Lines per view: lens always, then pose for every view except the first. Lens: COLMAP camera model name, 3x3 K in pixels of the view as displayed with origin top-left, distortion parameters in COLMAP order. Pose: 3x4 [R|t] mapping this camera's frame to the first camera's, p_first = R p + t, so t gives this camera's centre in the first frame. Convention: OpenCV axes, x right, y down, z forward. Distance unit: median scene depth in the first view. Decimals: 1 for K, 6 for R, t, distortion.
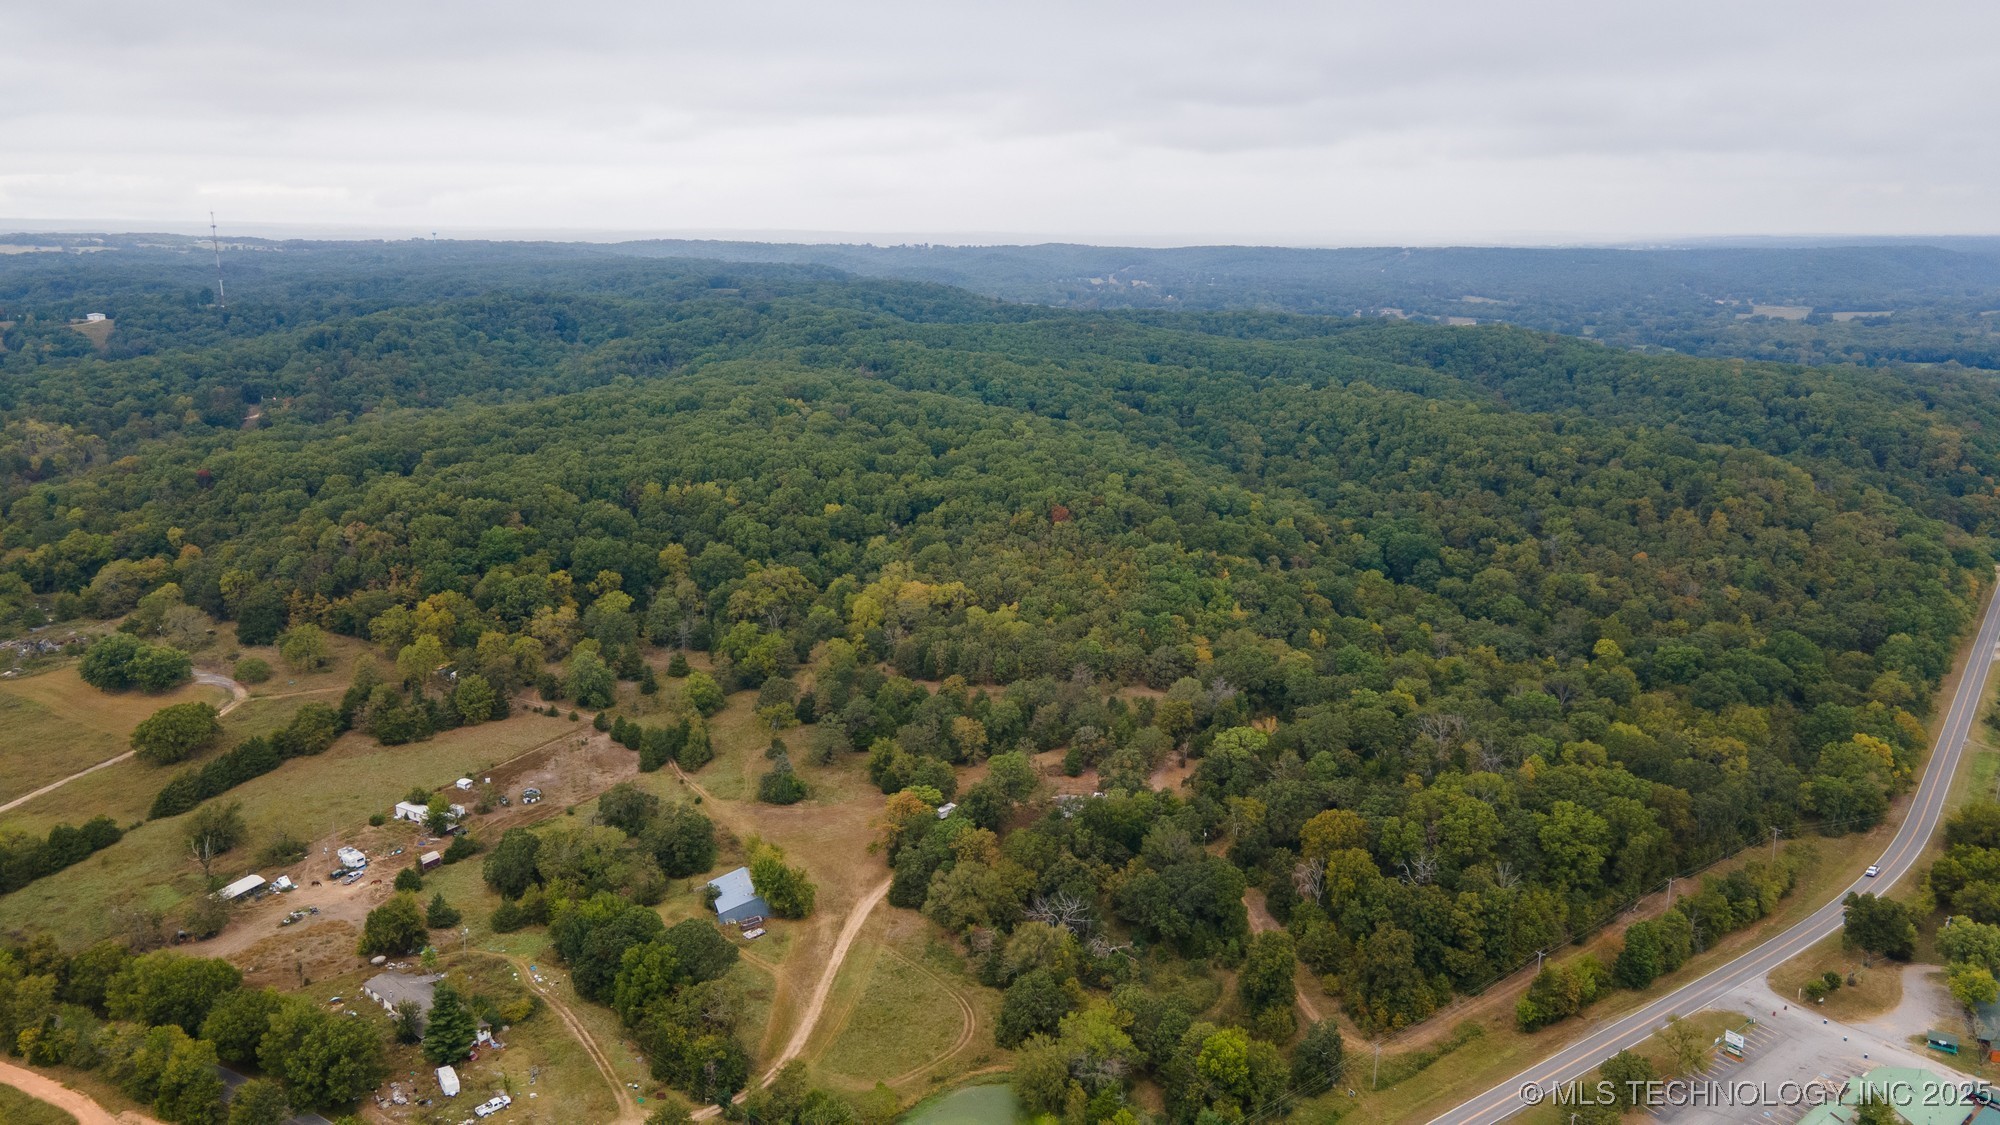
lens RADIAL K [[1463.4, 0, 1001.8], [0, 1463.4, 562.2], [0, 0, 1]] dist [0.020319, 0.044586]
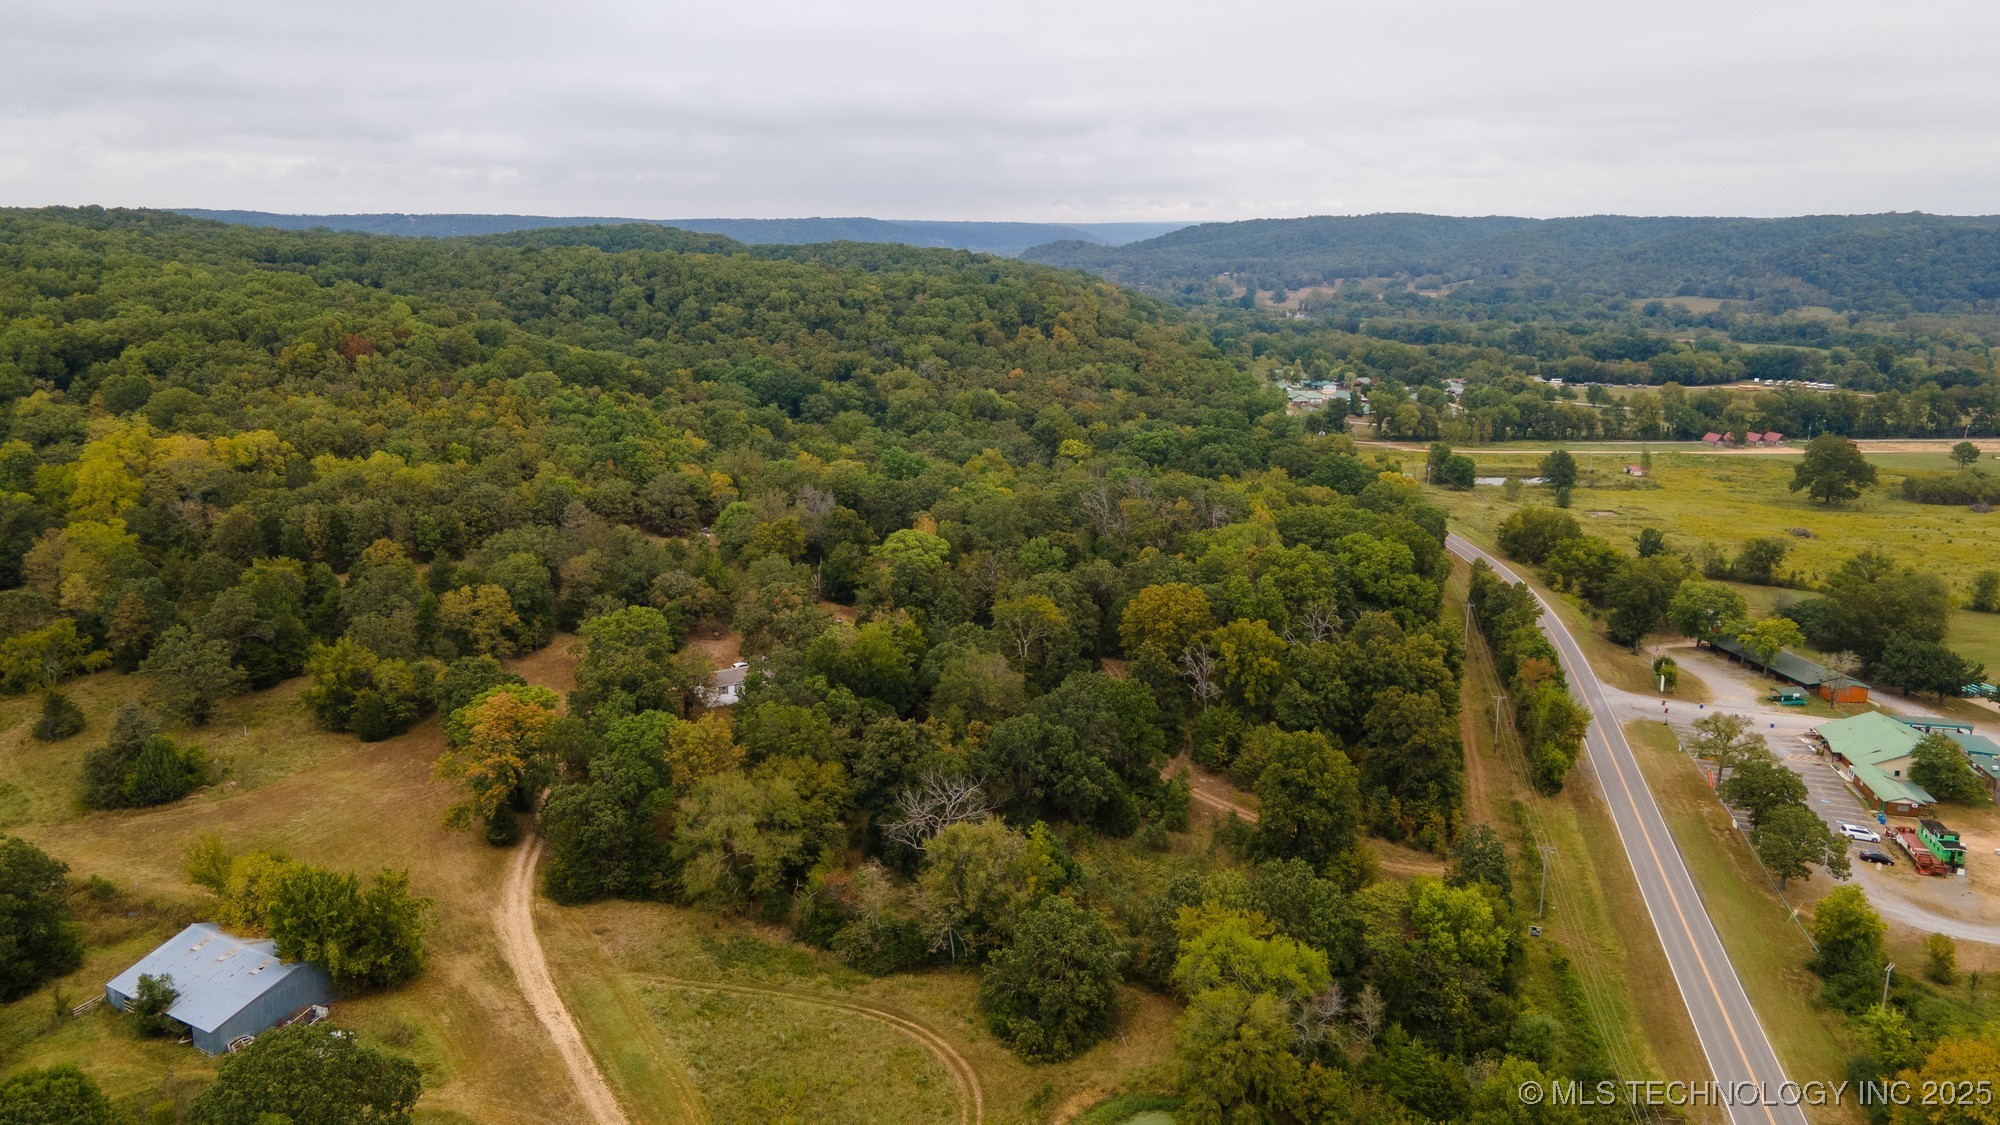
lens RADIAL K [[1463.4, 0, 1003.3], [0, 1463.4, 560.0], [0, 0, 1]] dist [0.020319, 0.044586]
pose [[0.785870, -0.142213, 0.601817, -0.151926], [0.141362, 0.988742, 0.049050, 0.074026], [-0.602018, 0.046527, 0.797126, 0.327074]]
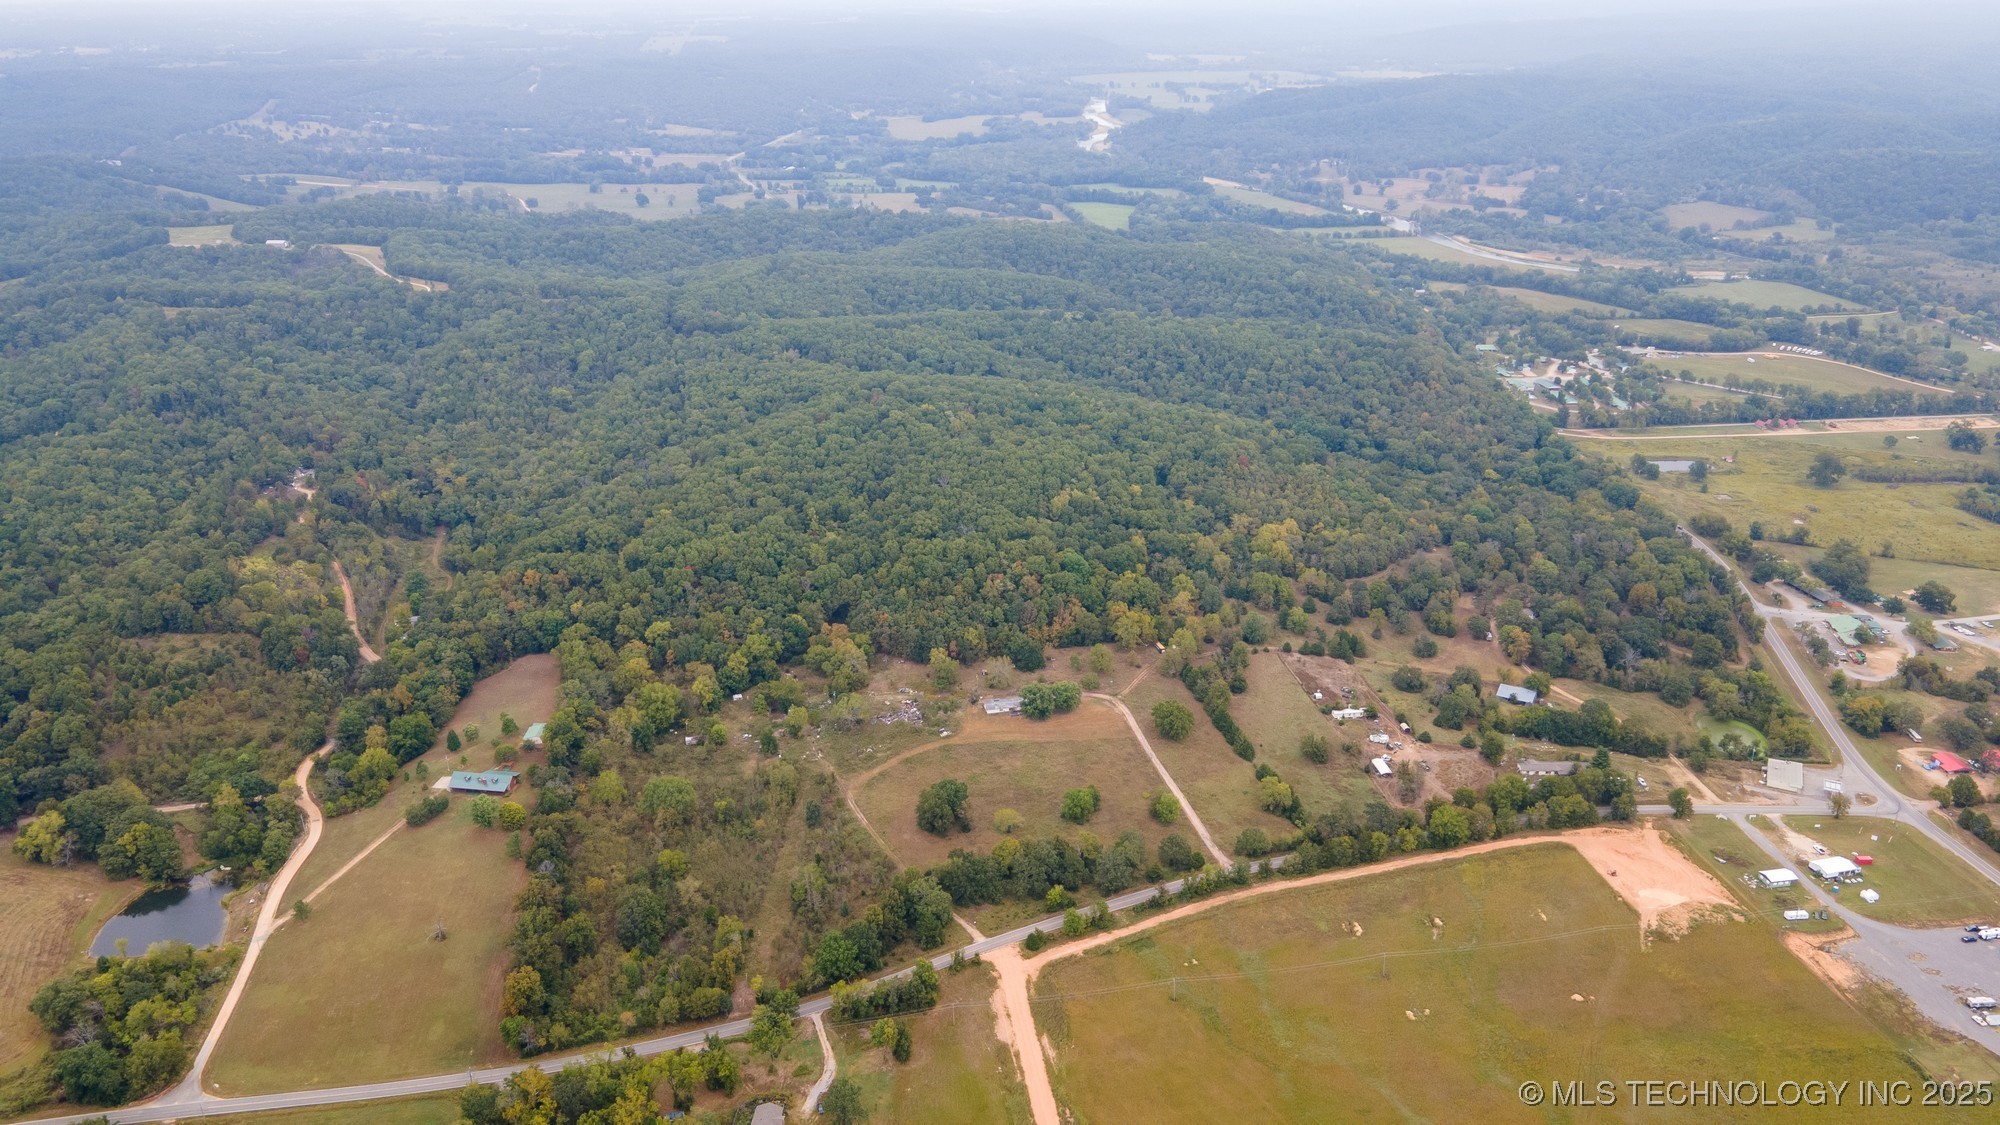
lens RADIAL K [[1463.4, 0, 1002.6], [0, 1463.4, 560.9], [0, 0, 1]] dist [0.020319, 0.044586]
pose [[0.765513, -0.247387, 0.593961, -1.235924], [0.152386, 0.966575, 0.206183, -0.322257], [-0.625115, -0.067324, 0.777624, -0.110129]]
